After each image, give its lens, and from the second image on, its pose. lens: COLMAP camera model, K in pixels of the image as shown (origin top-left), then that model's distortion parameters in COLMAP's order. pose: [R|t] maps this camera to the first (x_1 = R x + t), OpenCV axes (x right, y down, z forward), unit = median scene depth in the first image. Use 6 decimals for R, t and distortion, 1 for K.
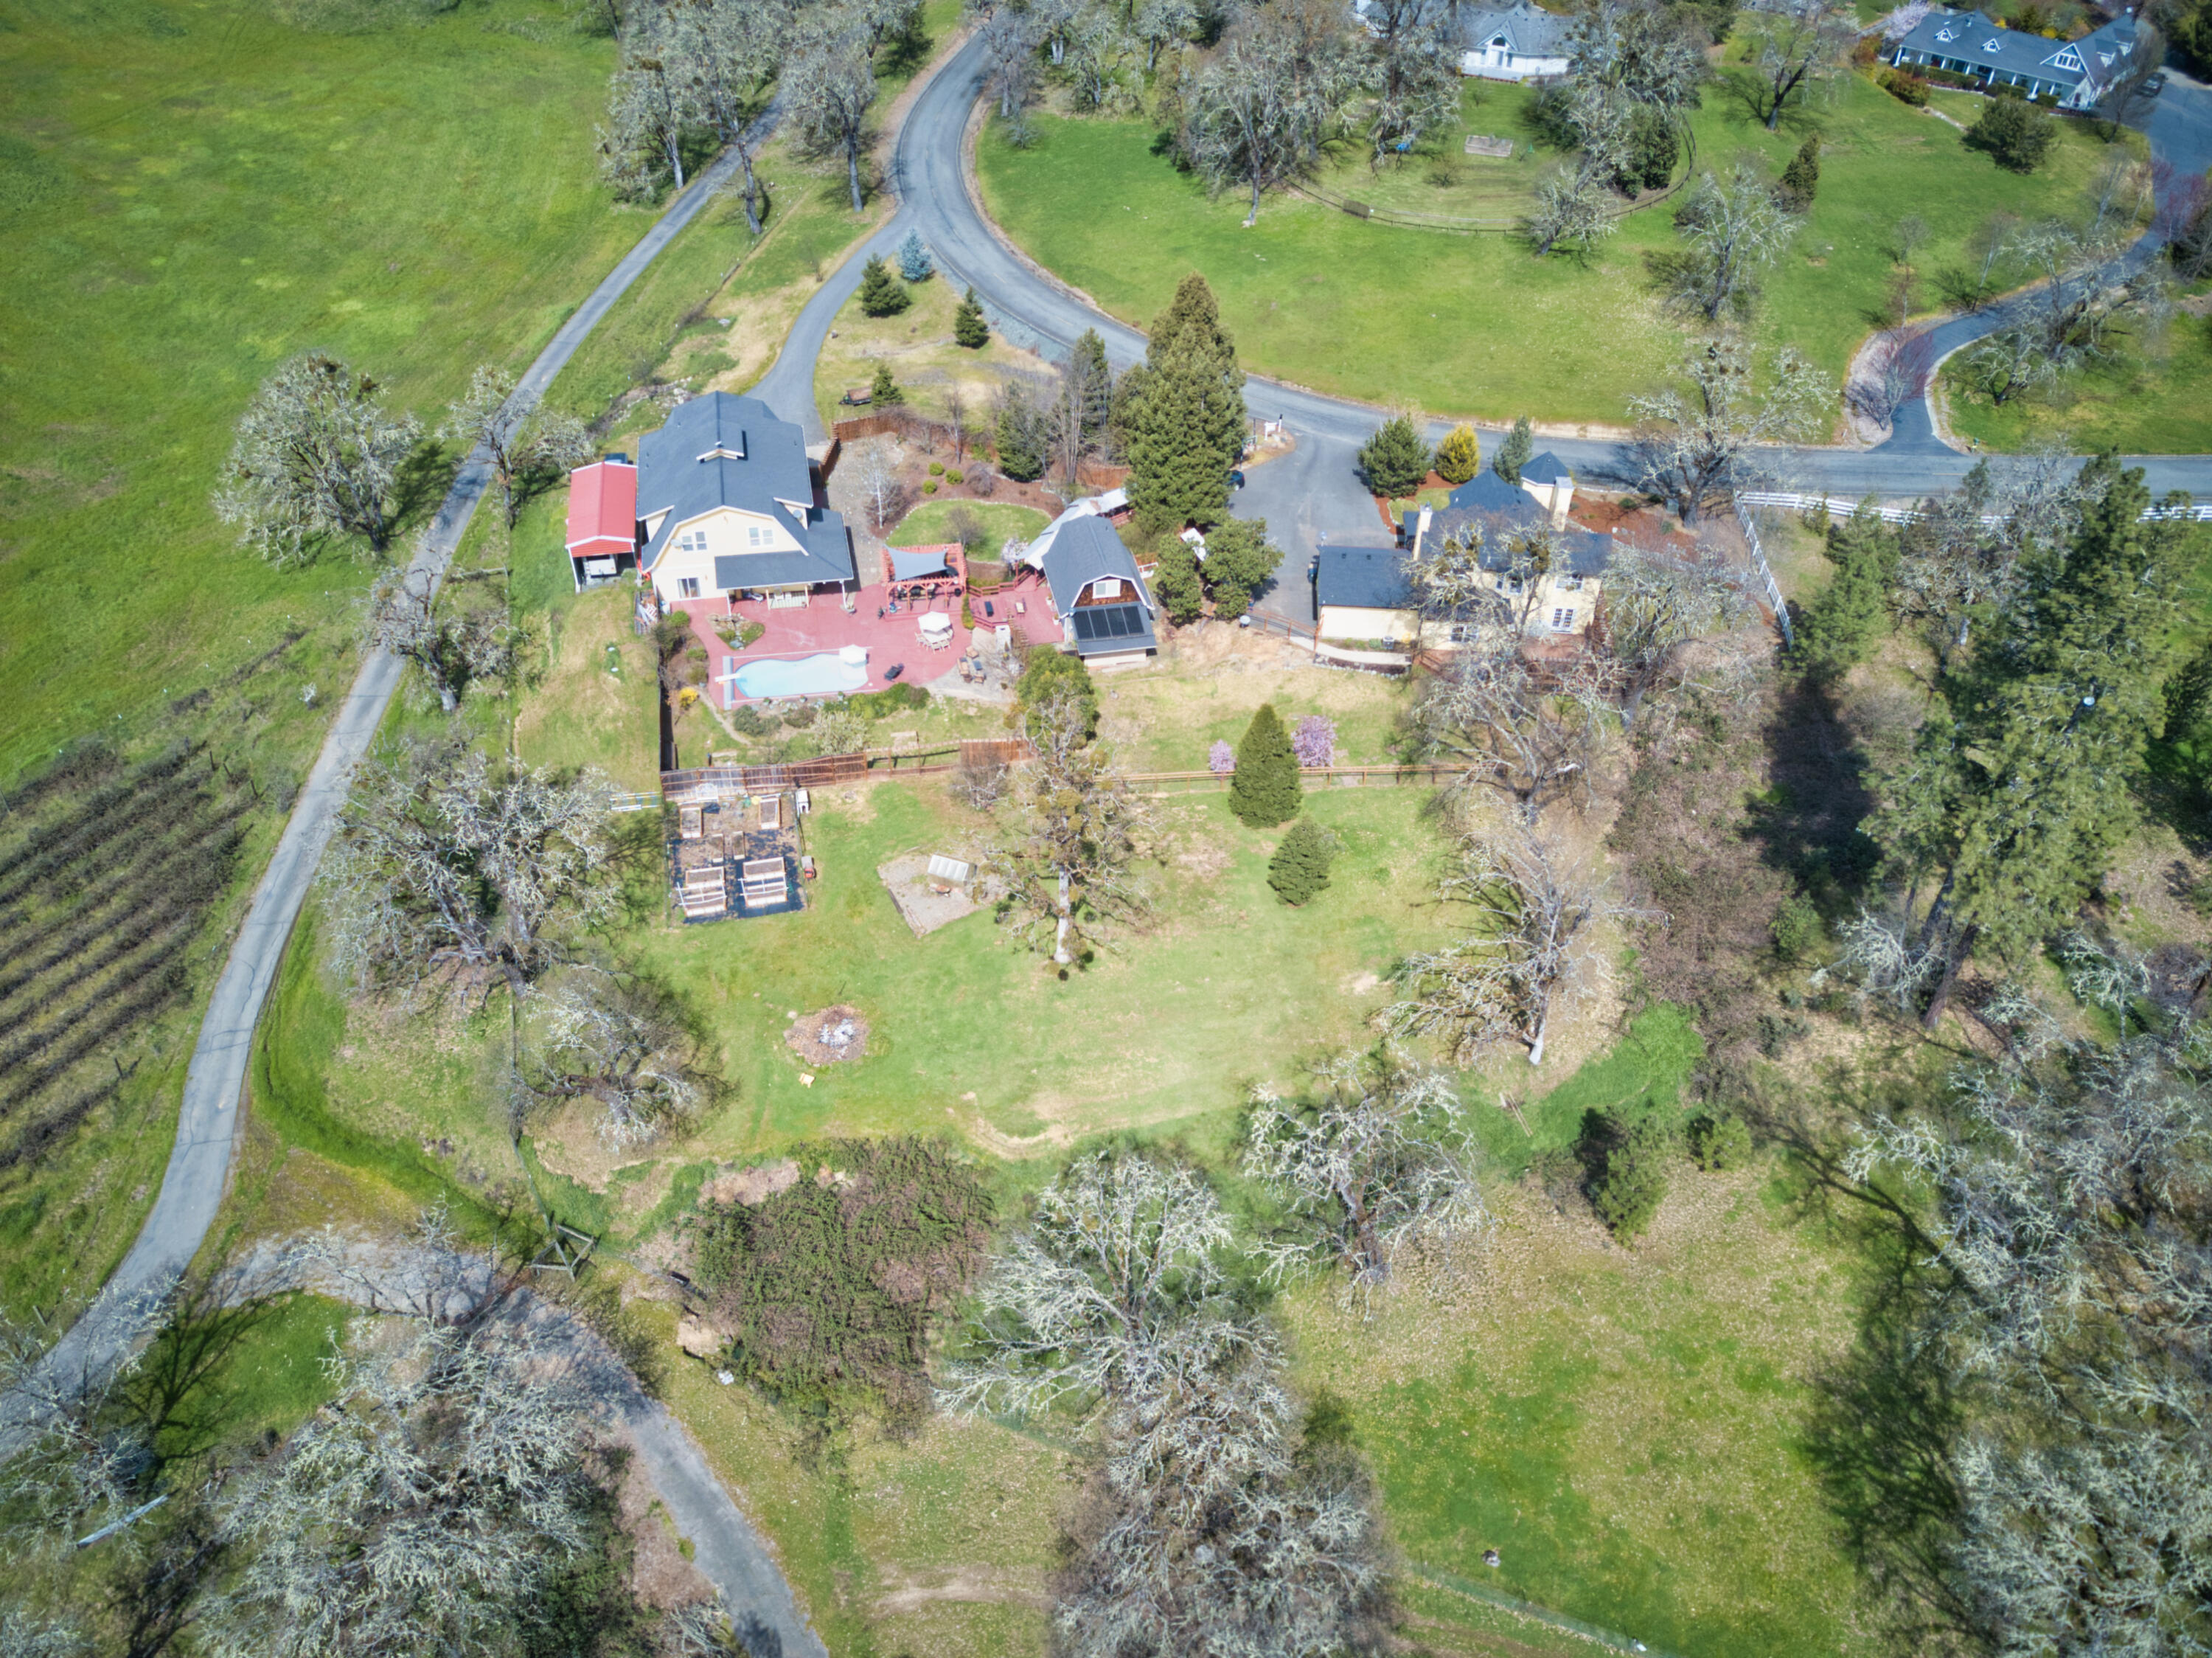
lens RADIAL K [[1662.2, 0, 1106.0], [0, 1662.2, 829.0], [0, 0, 1]] dist [0.007278, -0.055480]
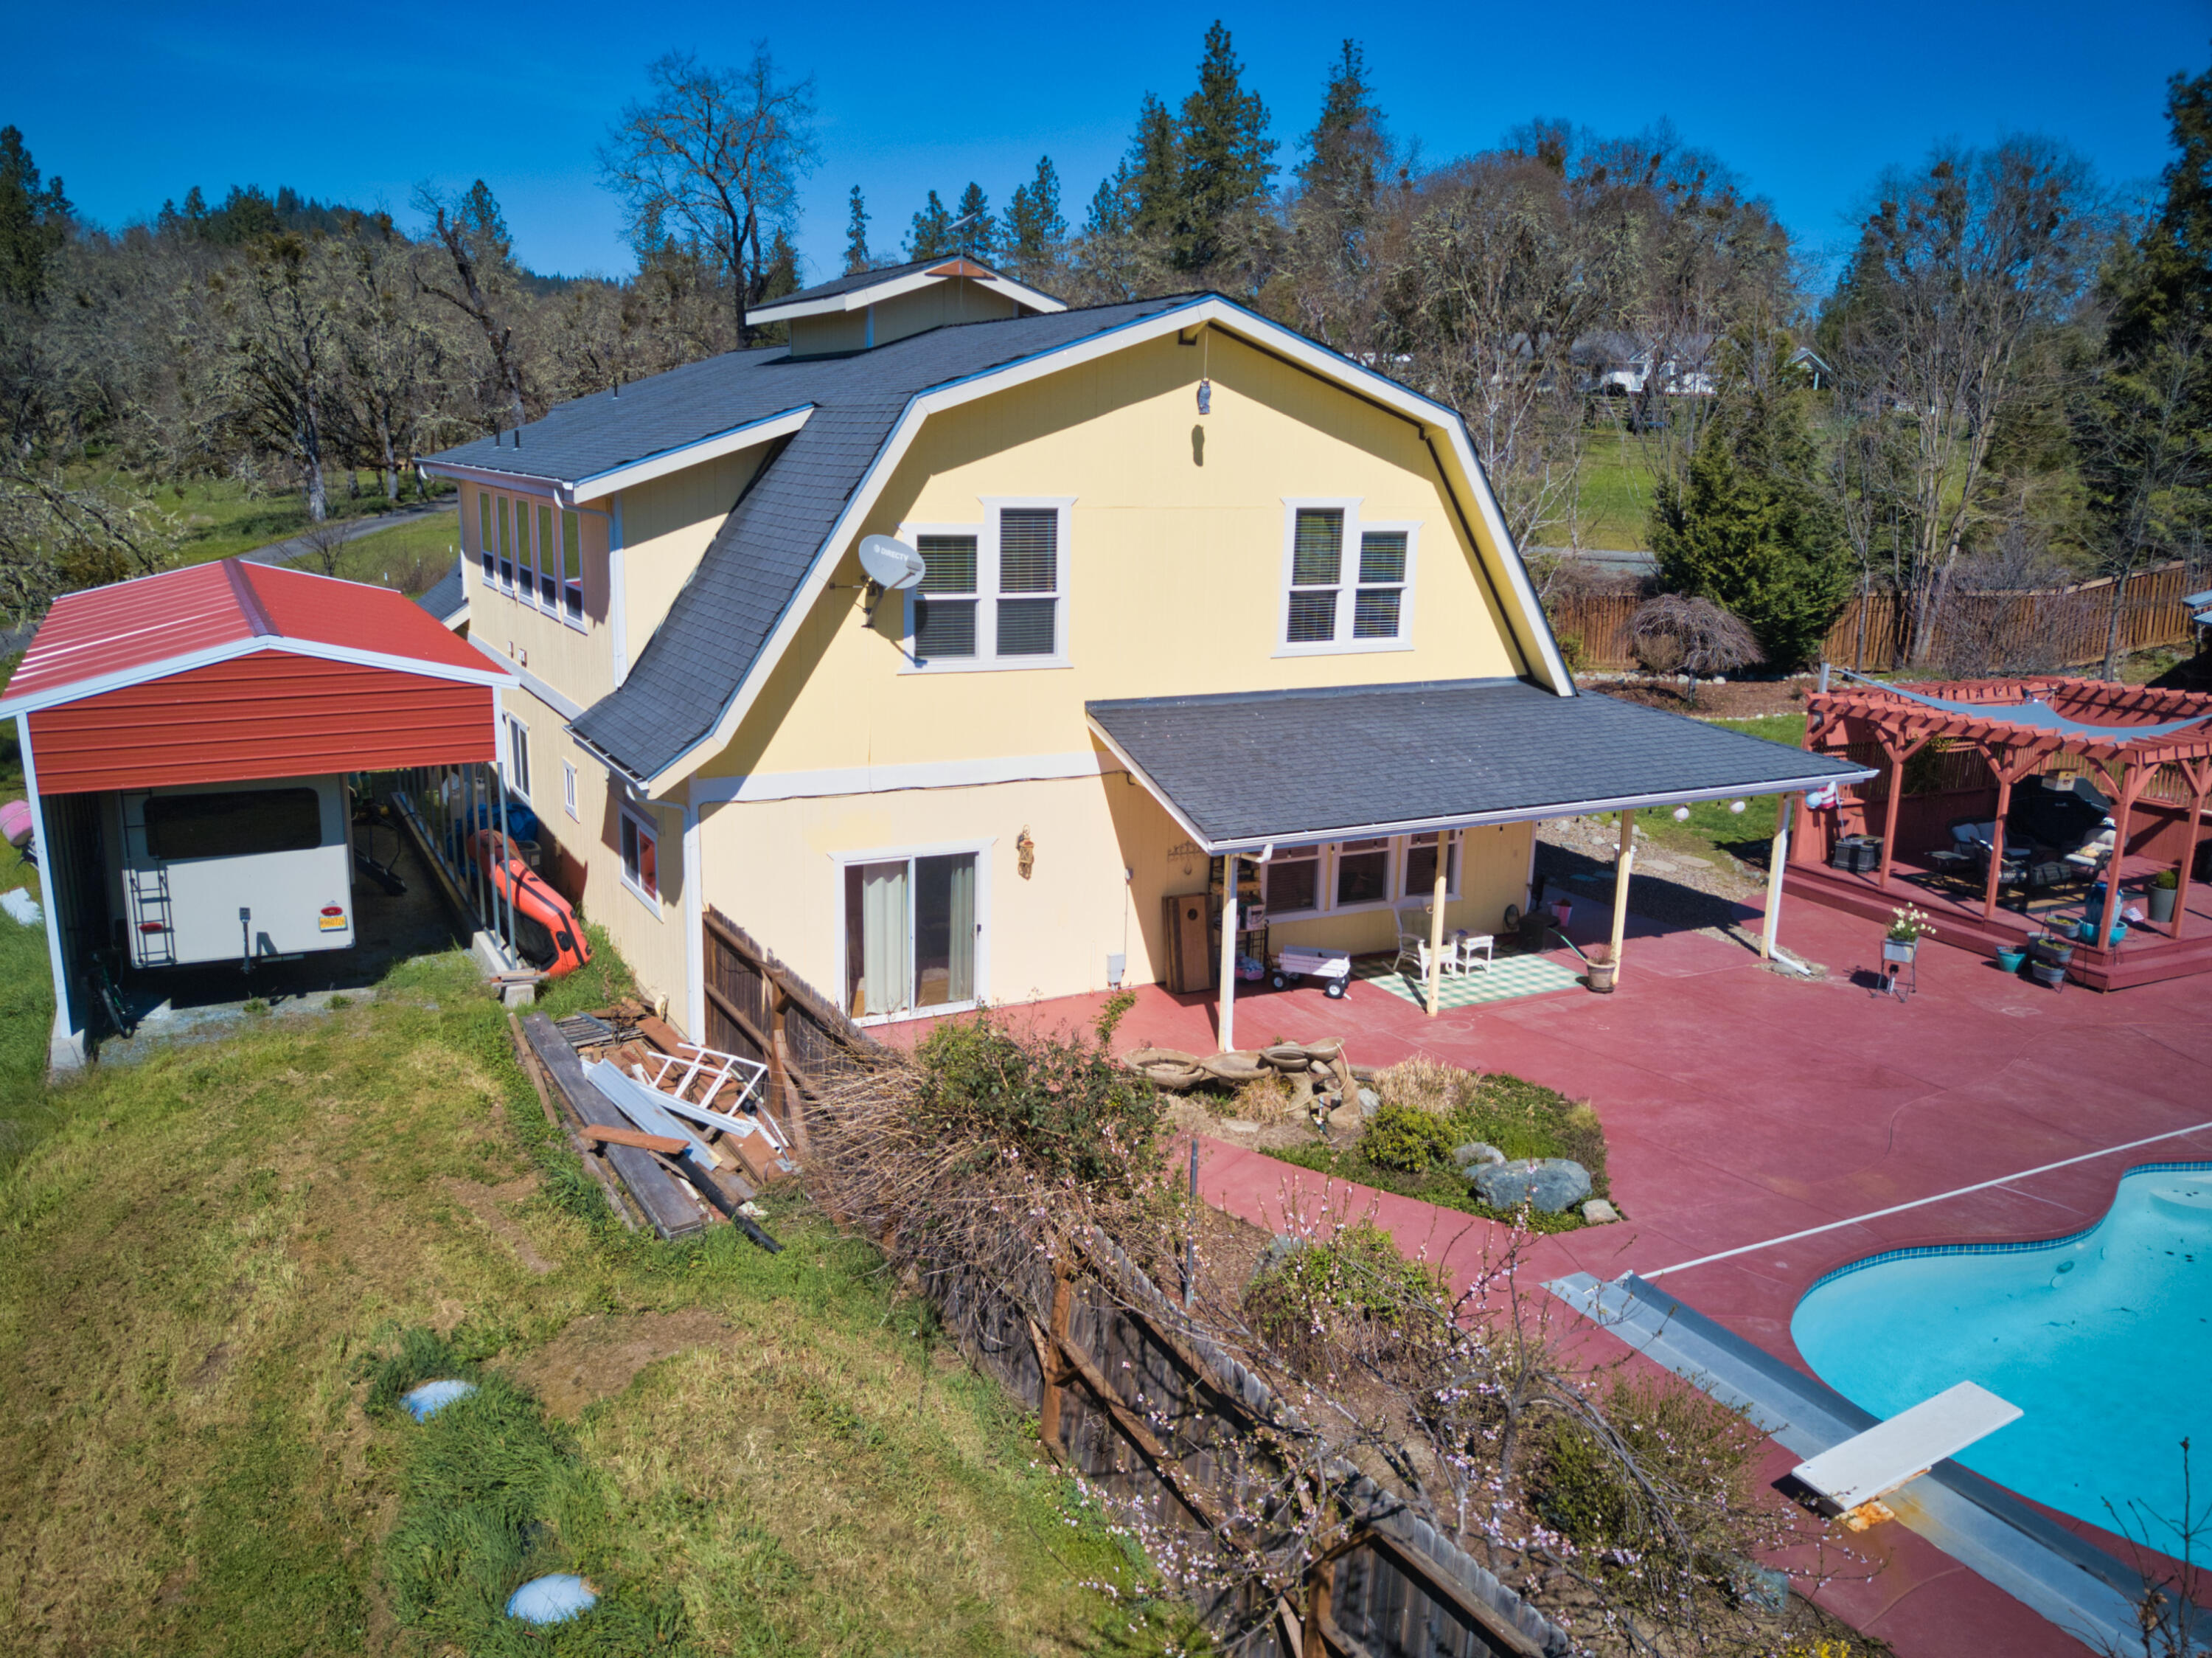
lens RADIAL K [[1703.0, 0, 1083.6], [0, 1703.0, 833.0], [0, 0, 1]] dist [0.016747, -0.032964]
pose [[0.959725, -0.070219, 0.272026, -0.283368], [0.186965, 0.882350, -0.431860, -0.085588], [-0.209697, 0.465326, 0.859941, 0.880013]]
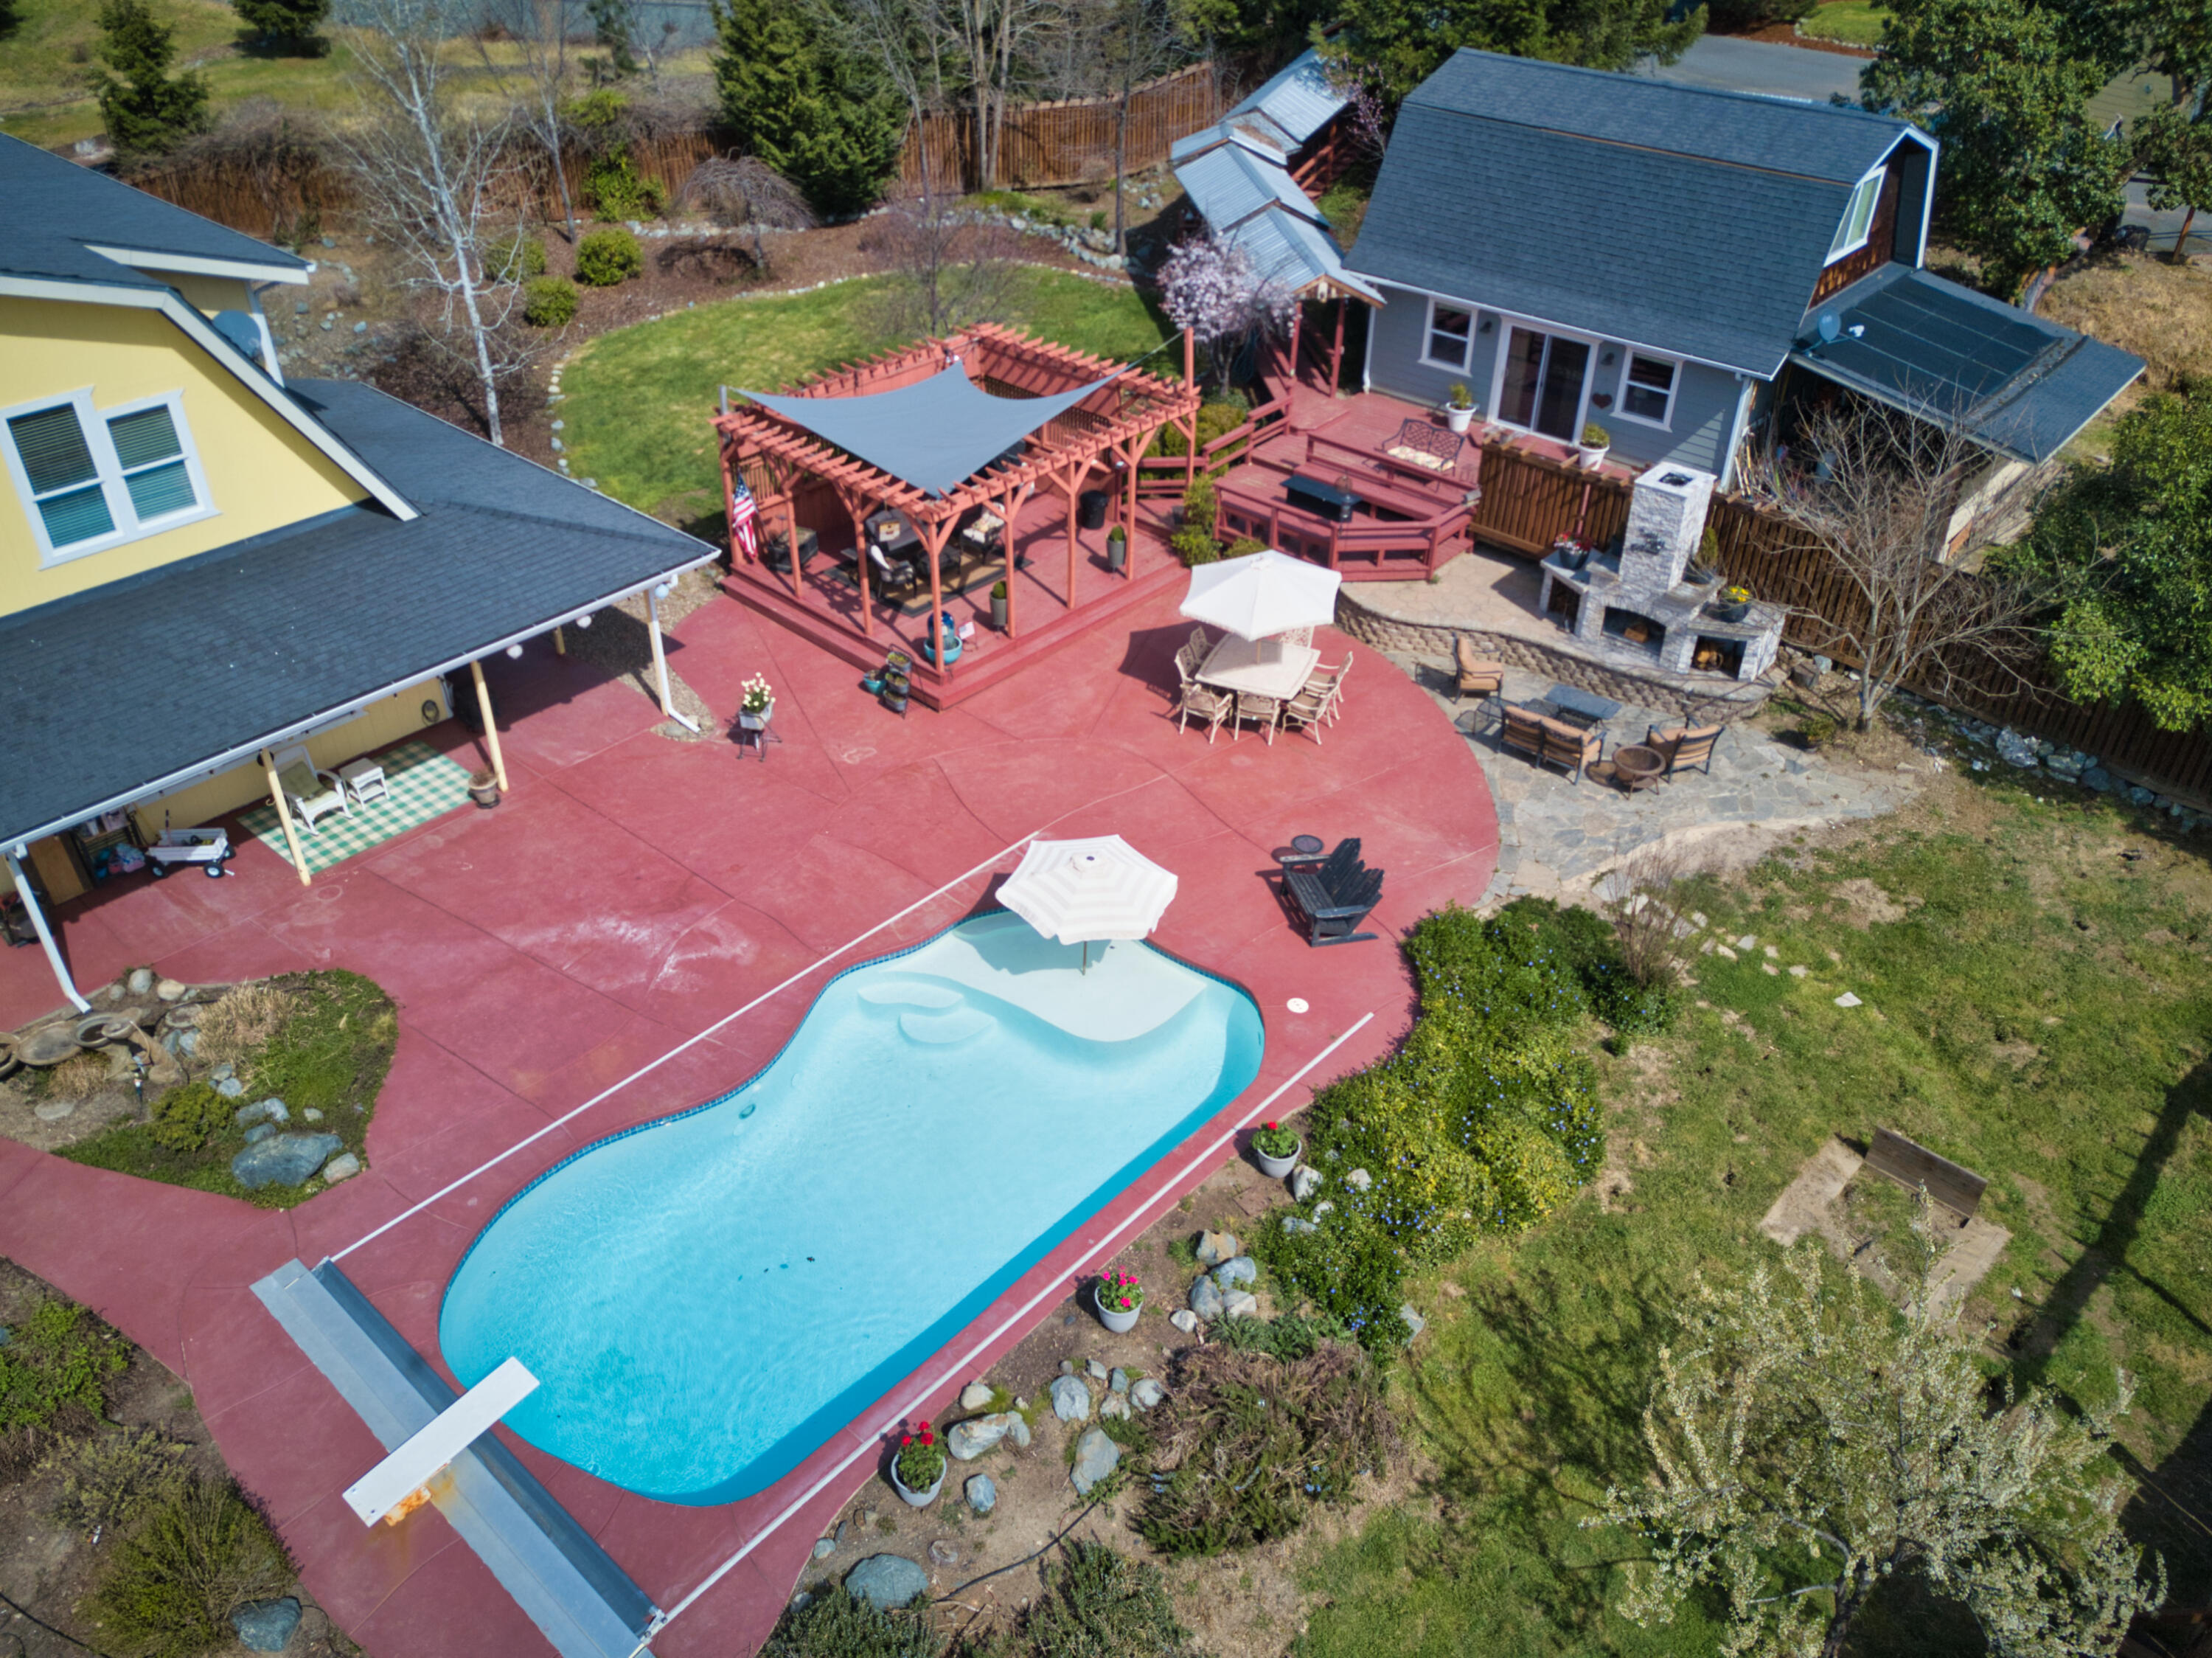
lens RADIAL K [[1660.6, 0, 1072.4], [0, 1660.6, 848.6], [0, 0, 1]] dist [0.047560, -0.071459]
pose [[0.803515, -0.366489, 0.469094, -0.223526], [0.398025, 0.916728, 0.034432, -0.112502], [-0.442651, 0.159044, 0.882477, 0.832876]]
